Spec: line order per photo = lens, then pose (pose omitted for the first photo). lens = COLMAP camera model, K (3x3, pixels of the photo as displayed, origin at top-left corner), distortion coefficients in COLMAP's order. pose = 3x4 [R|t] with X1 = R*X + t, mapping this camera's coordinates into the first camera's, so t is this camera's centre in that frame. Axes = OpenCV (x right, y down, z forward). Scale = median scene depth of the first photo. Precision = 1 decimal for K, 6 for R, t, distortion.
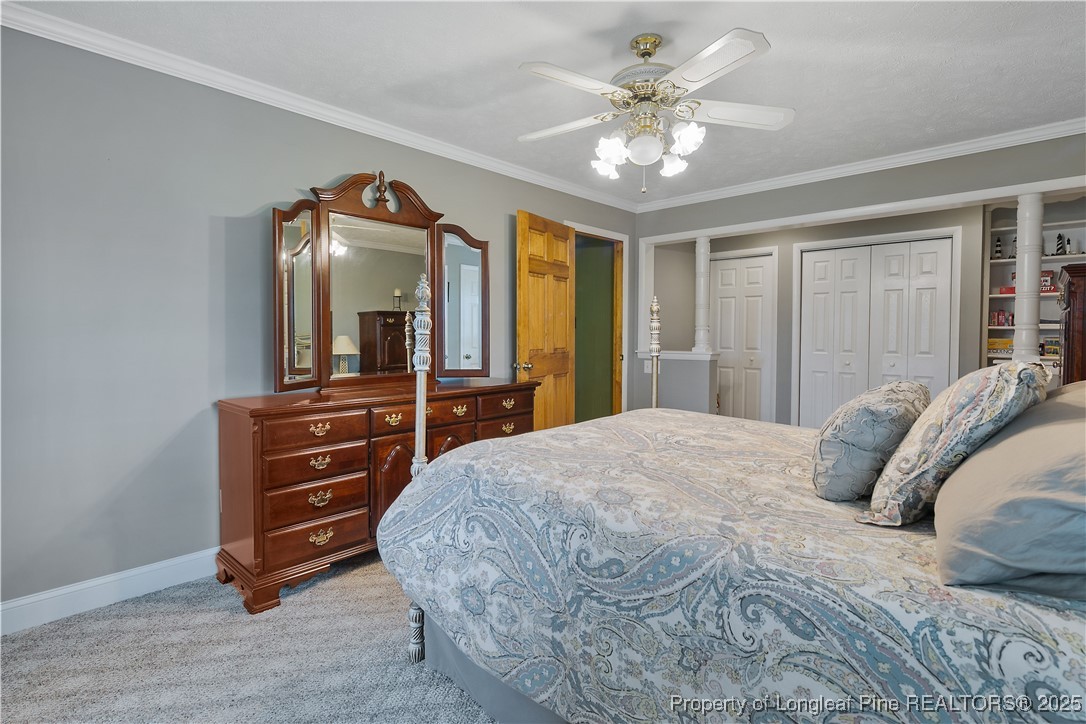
lens RADIAL K [[529.6, 0, 541.0], [0, 529.6, 347.7], [0, 0, 1]] dist [0.002753, -0.004403]
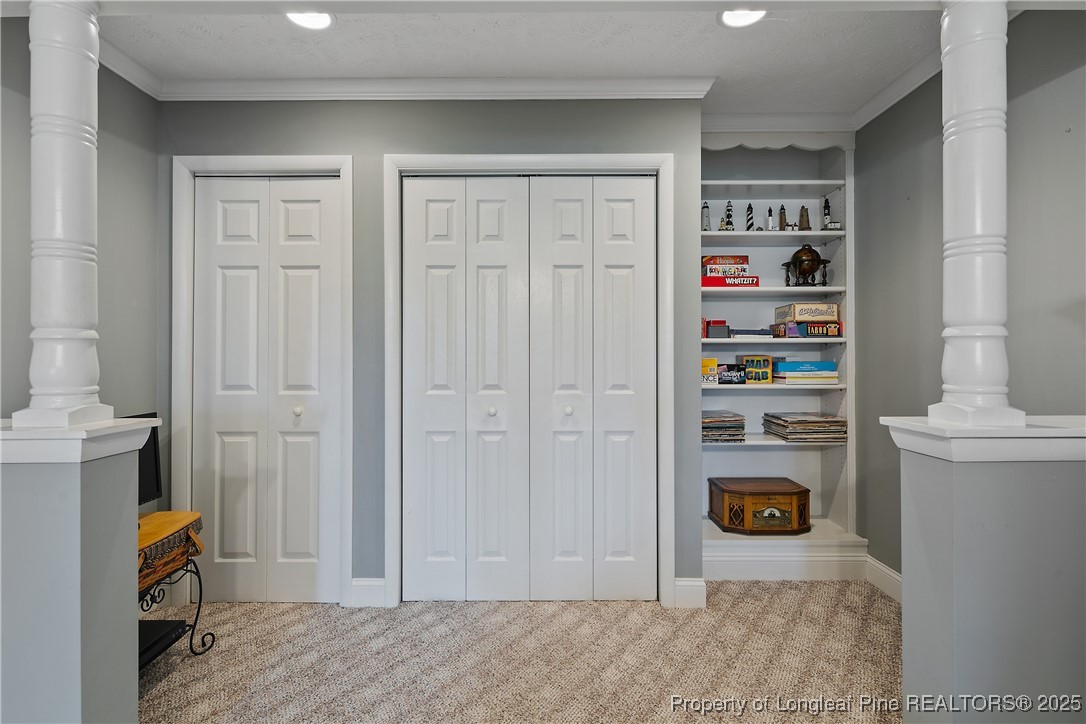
lens RADIAL K [[529.6, 0, 527.3], [0, 529.6, 345.5], [0, 0, 1]] dist [0.002753, -0.004403]
pose [[0.749052, -0.001236, 0.662511, 0.323658], [0.023860, 0.999400, -0.025112, -0.021779], [-0.662082, 0.034618, 0.748631, 0.707770]]
